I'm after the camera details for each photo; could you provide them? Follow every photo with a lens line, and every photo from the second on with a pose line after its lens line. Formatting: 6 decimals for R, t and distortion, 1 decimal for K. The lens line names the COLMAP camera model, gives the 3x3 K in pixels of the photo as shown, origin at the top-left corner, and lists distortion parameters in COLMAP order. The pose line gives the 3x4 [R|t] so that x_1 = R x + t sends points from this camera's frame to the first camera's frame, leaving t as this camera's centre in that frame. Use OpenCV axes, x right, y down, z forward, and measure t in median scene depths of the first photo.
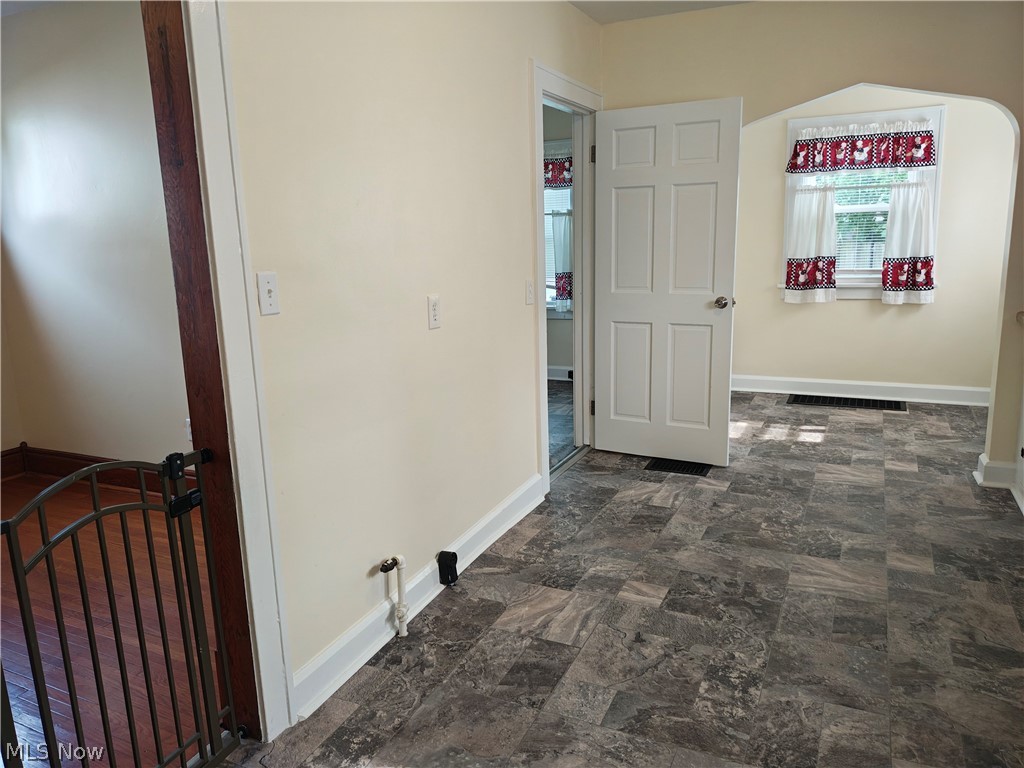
lens RADIAL K [[745.6, 0, 512.0], [0, 745.6, 384.0], [0, 0, 1]] dist [0.065238, -0.073469]
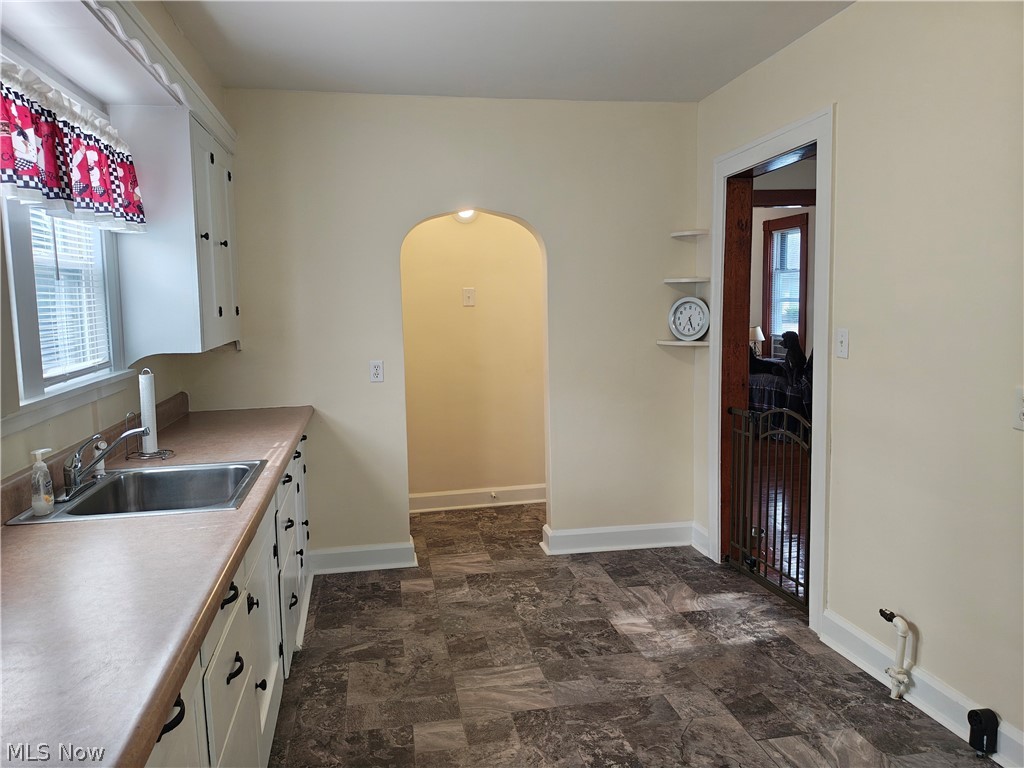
lens RADIAL K [[745.6, 0, 512.0], [0, 745.6, 384.0], [0, 0, 1]] dist [0.065238, -0.073469]
pose [[-0.810557, 0.108899, -0.575447, 1.015401], [-0.065883, 0.959369, 0.274353, -0.411368], [0.581943, 0.260291, -0.770449, 1.794769]]
